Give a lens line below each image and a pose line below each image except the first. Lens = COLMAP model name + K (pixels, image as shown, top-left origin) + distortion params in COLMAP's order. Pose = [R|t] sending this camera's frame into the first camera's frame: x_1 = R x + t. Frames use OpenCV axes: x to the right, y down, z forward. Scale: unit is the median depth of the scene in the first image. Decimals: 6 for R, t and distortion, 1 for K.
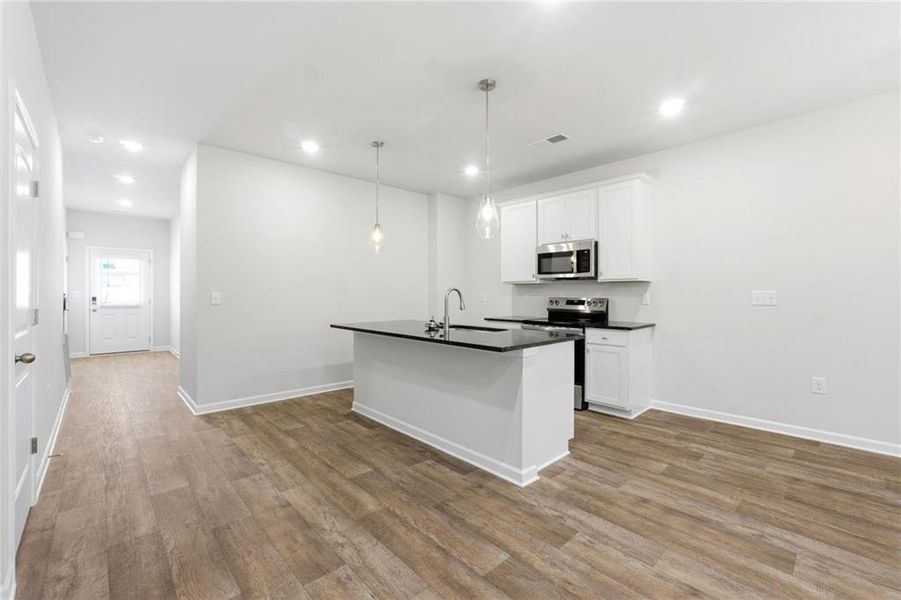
lens RADIAL K [[379.5, 0, 444.4], [0, 379.5, 296.6], [0, 0, 1]] dist [-0.014947, 0.003291]
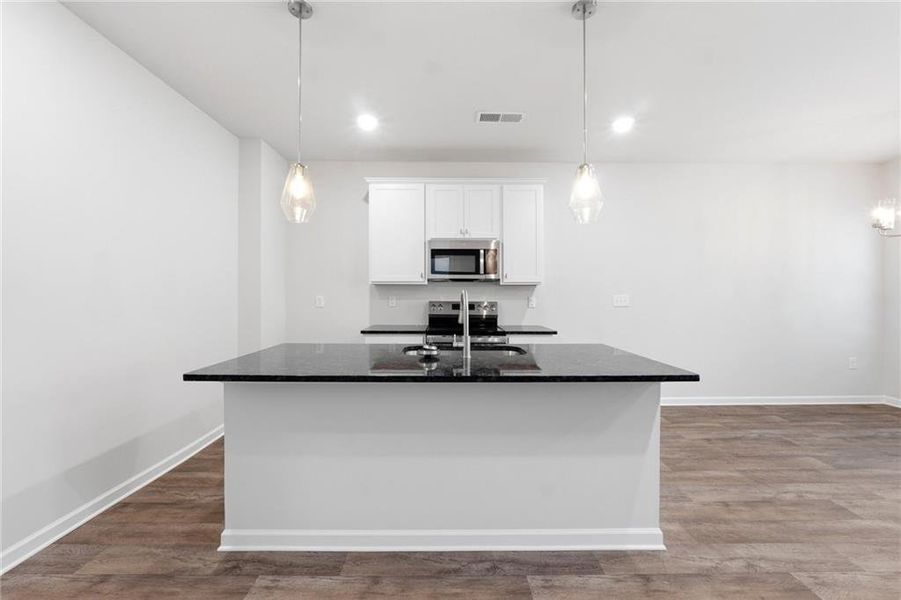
lens RADIAL K [[379.5, 0, 444.8], [0, 379.5, 296.5], [0, 0, 1]] dist [-0.014947, 0.003291]
pose [[0.674273, -0.003888, 0.738472, -0.404481], [0.006146, 0.999981, -0.000348, -0.010351], [-0.738457, 0.004773, 0.674284, 0.492862]]
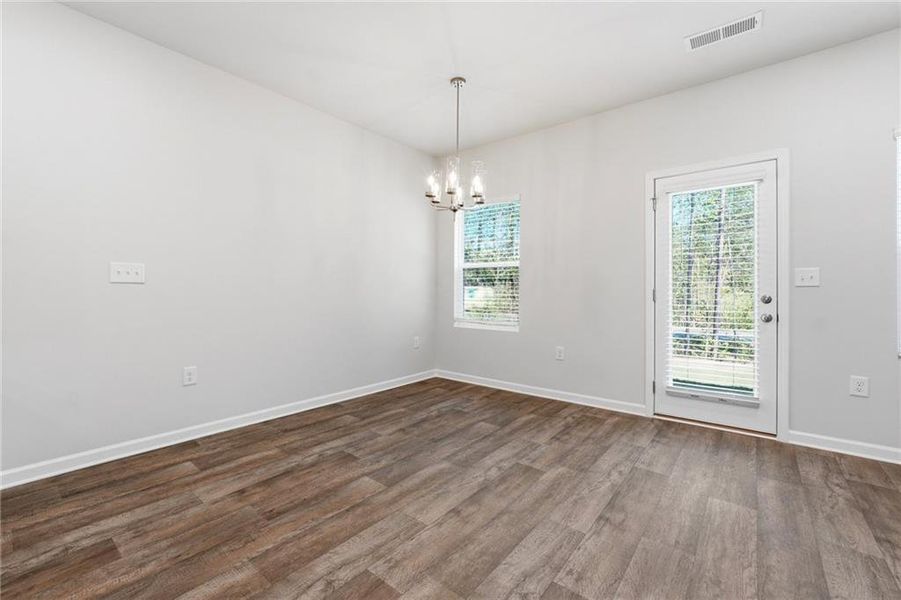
lens RADIAL K [[379.5, 0, 448.5], [0, 379.5, 297.0], [0, 0, 1]] dist [-0.014947, 0.003291]
pose [[-0.140725, -0.017328, 0.989897, 0.046009], [-0.001050, 0.999849, 0.017353, 0.031284], [-0.990048, 0.001403, -0.140722, 0.417131]]
